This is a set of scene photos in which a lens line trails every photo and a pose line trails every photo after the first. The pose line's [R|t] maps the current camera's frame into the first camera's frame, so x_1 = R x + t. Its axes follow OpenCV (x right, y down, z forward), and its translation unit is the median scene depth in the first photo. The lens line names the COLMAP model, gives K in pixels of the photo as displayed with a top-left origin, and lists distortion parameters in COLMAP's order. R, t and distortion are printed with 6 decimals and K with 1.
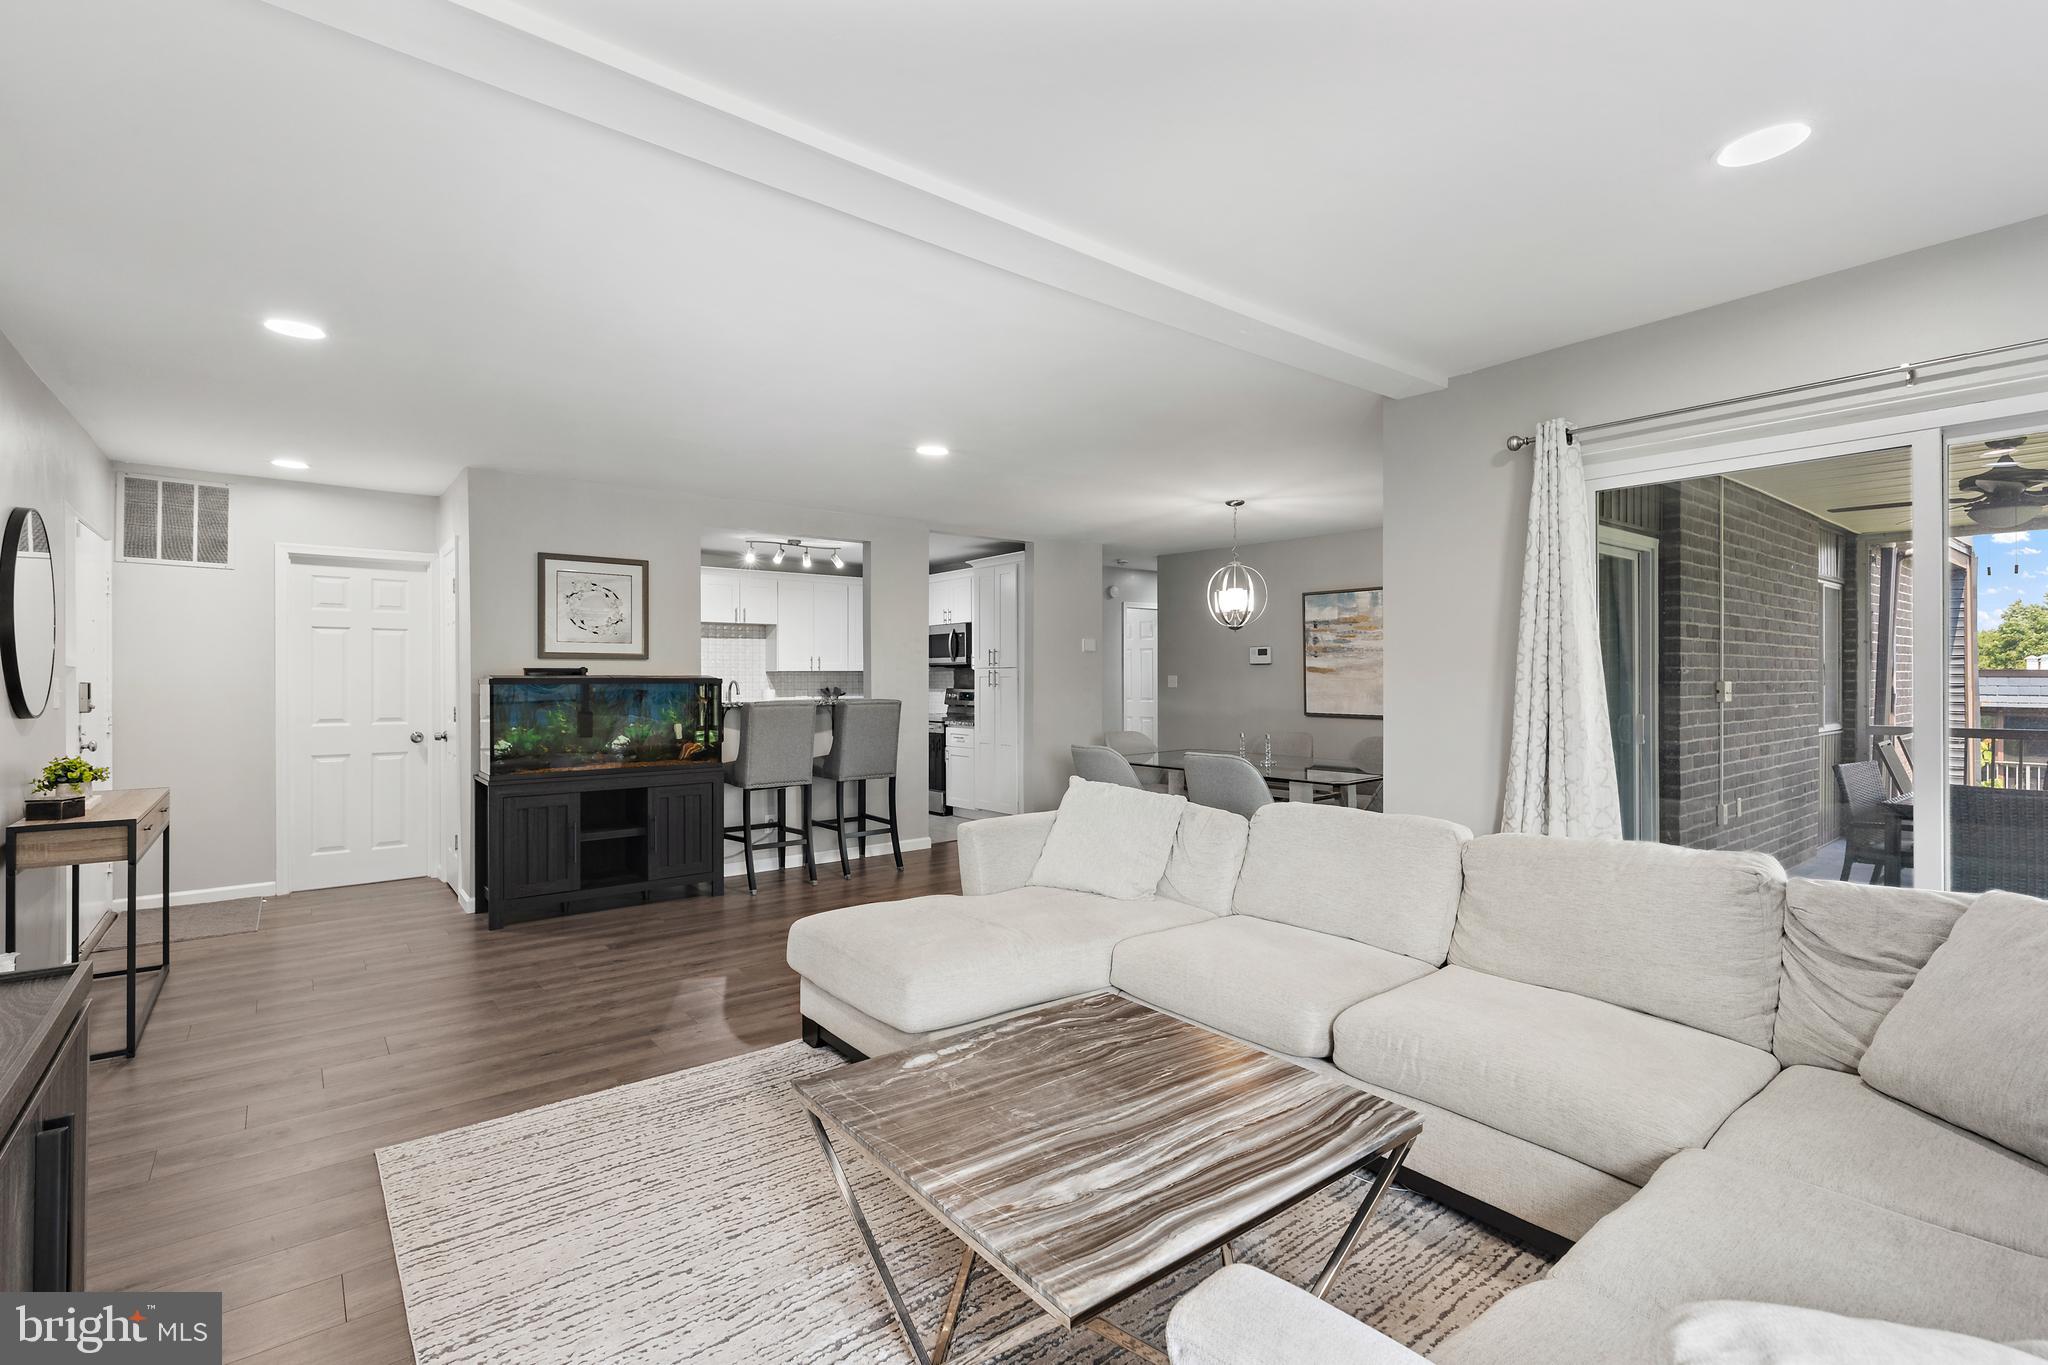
lens RADIAL K [[926.6, 0, 1032.5], [0, 926.6, 681.3], [0, 0, 1]] dist [0.005520, -0.001309]
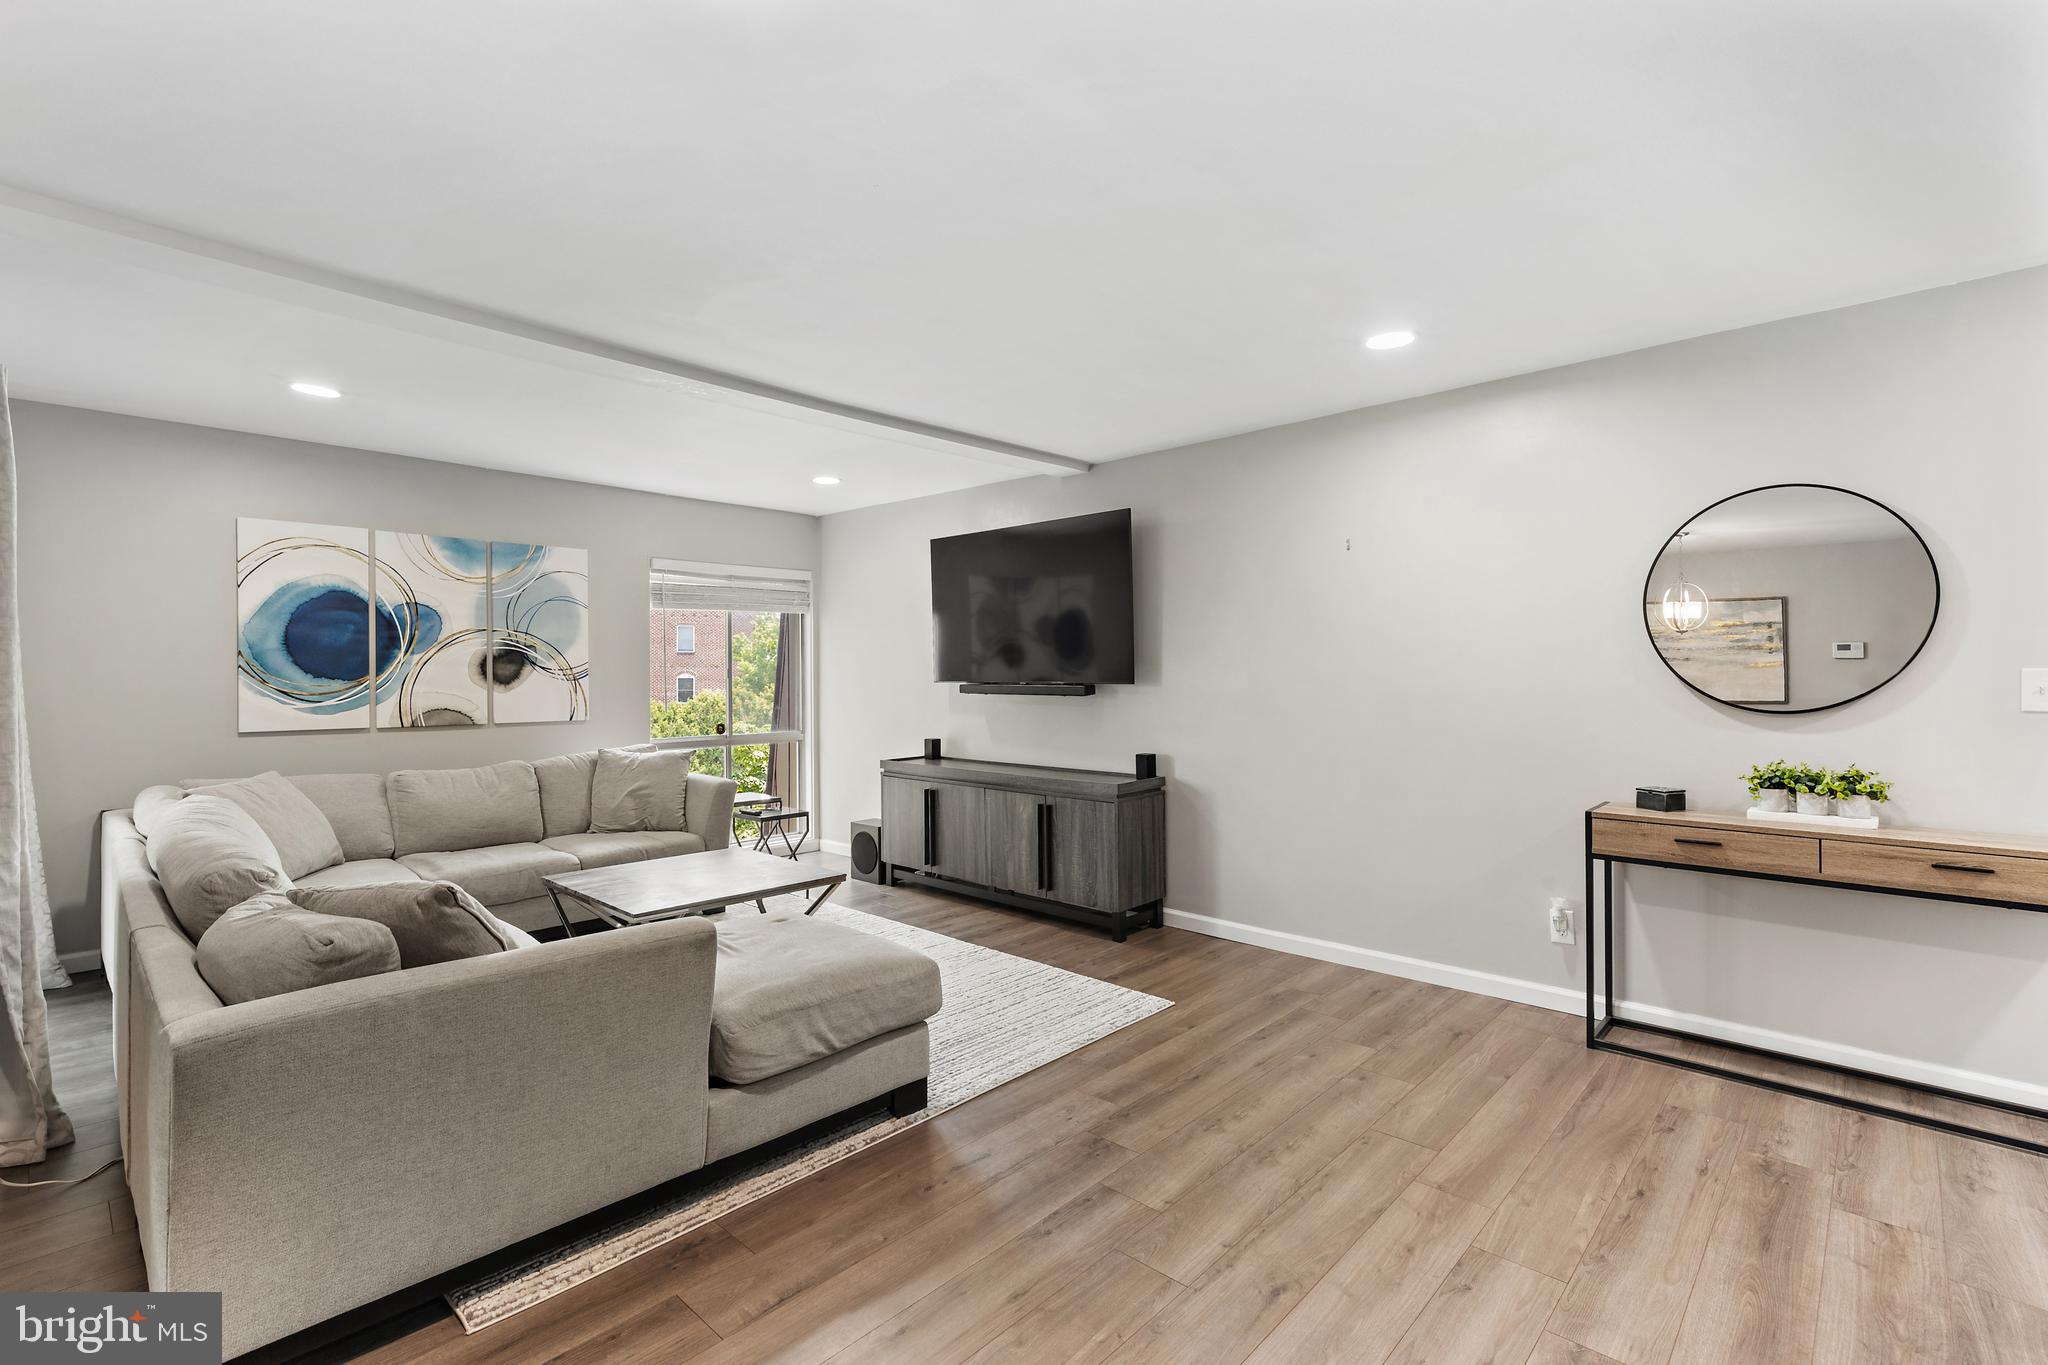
lens RADIAL K [[926.6, 0, 1039.4], [0, 926.6, 666.4], [0, 0, 1]] dist [0.005520, -0.001309]
pose [[-0.988659, 0.002634, -0.150152, -0.100881], [0.003397, 0.999983, -0.004823, -0.002928], [0.150137, -0.005279, -0.988651, 0.832932]]
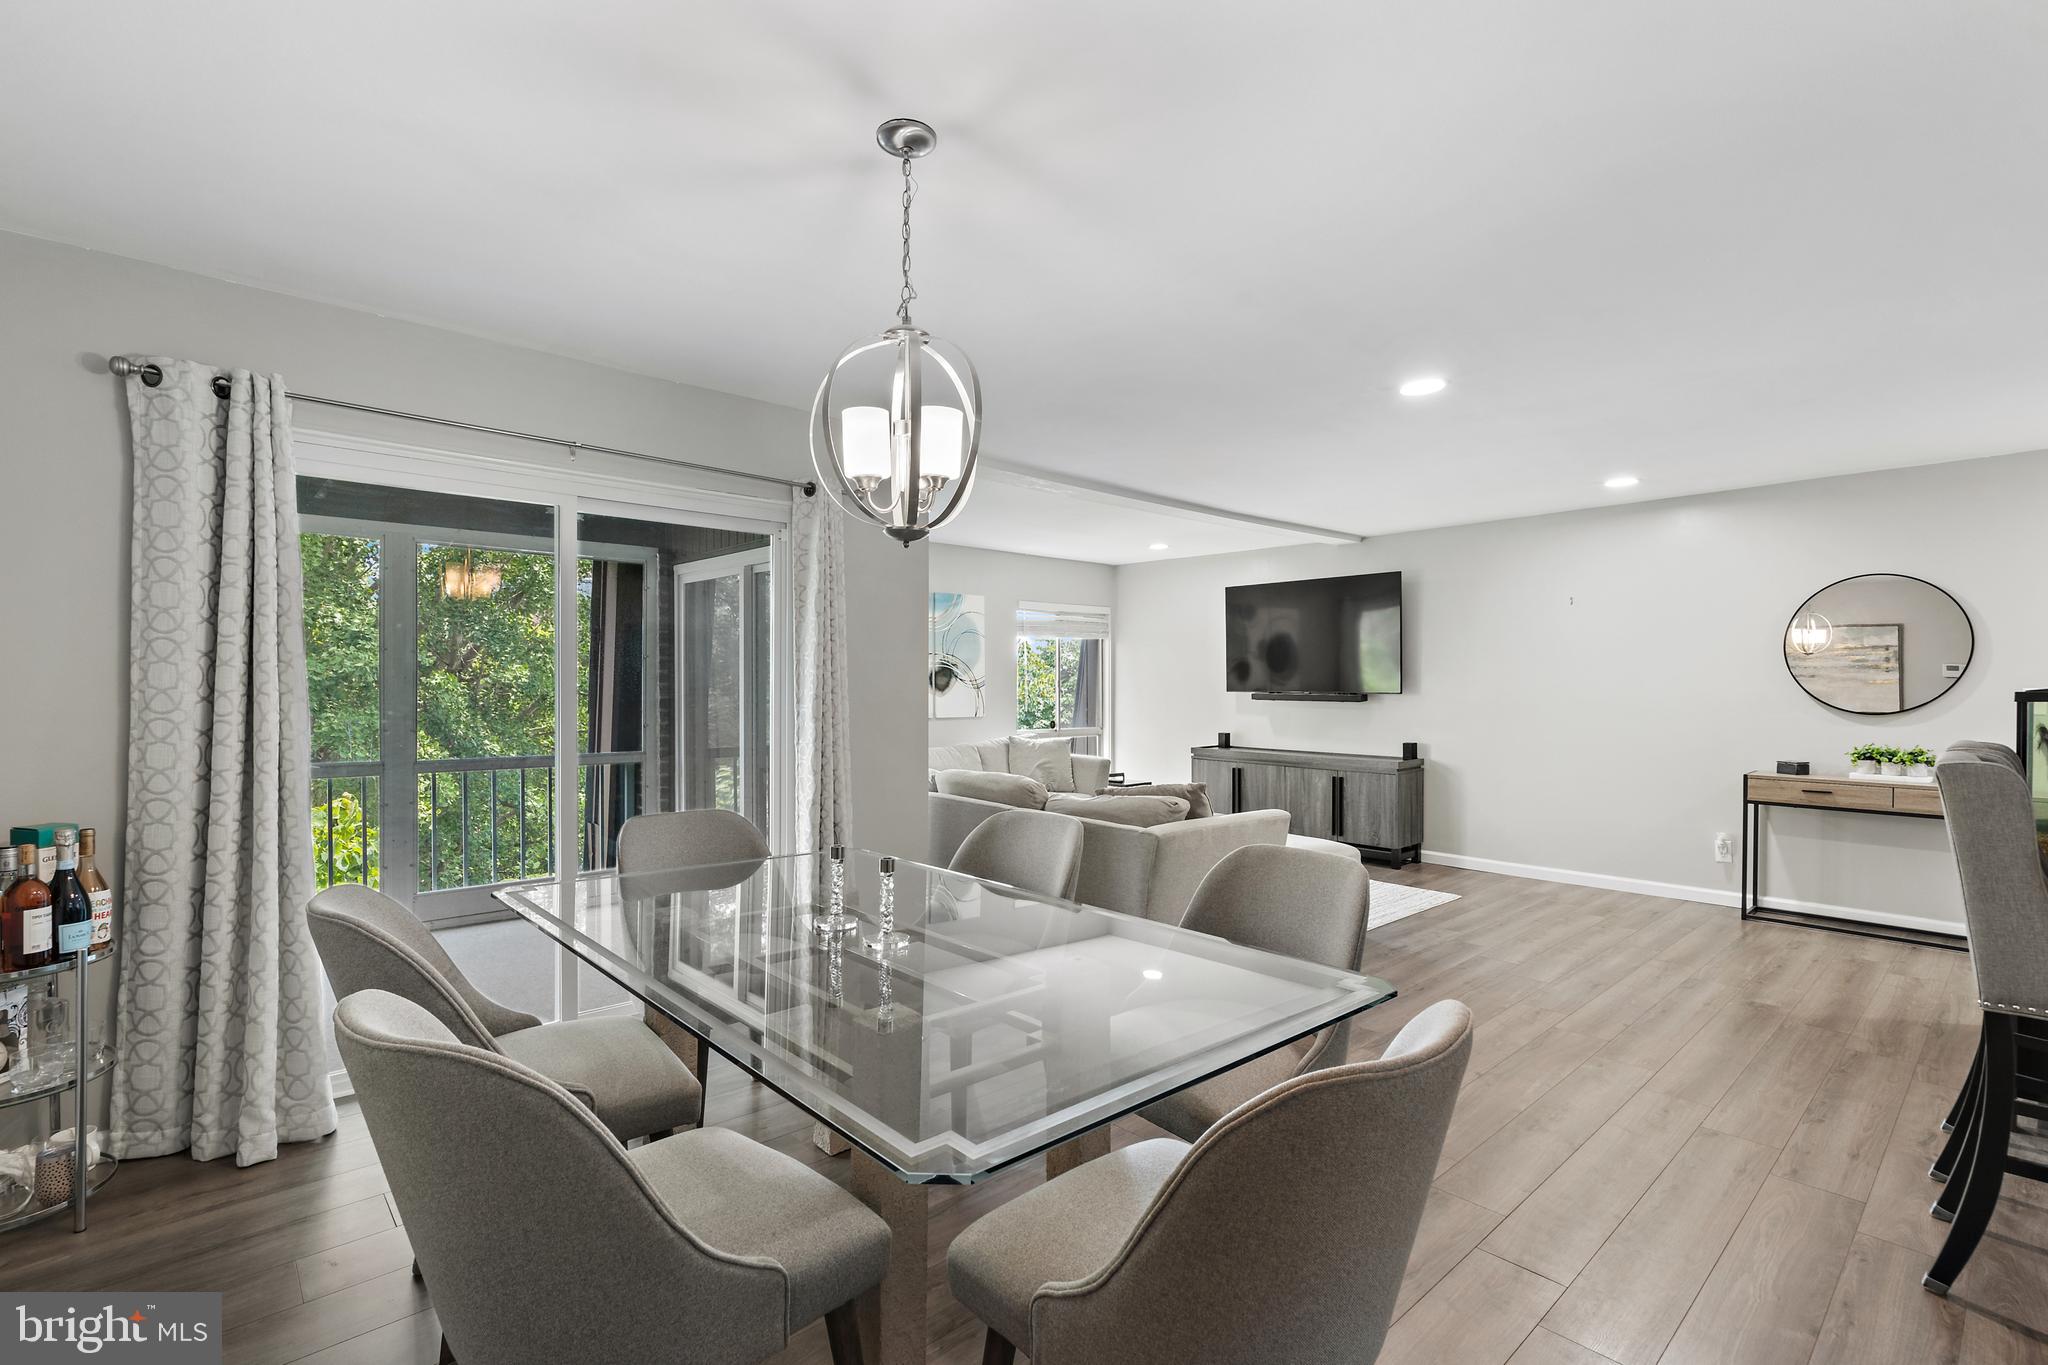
lens RADIAL K [[926.6, 0, 1046.3], [0, 926.6, 690.3], [0, 0, 1]] dist [0.005520, -0.001309]
pose [[-0.997518, -0.002041, -0.070387, 0.157905], [-0.002749, 0.999947, 0.009961, -0.005267], [0.070363, 0.010129, -0.997470, 1.105894]]
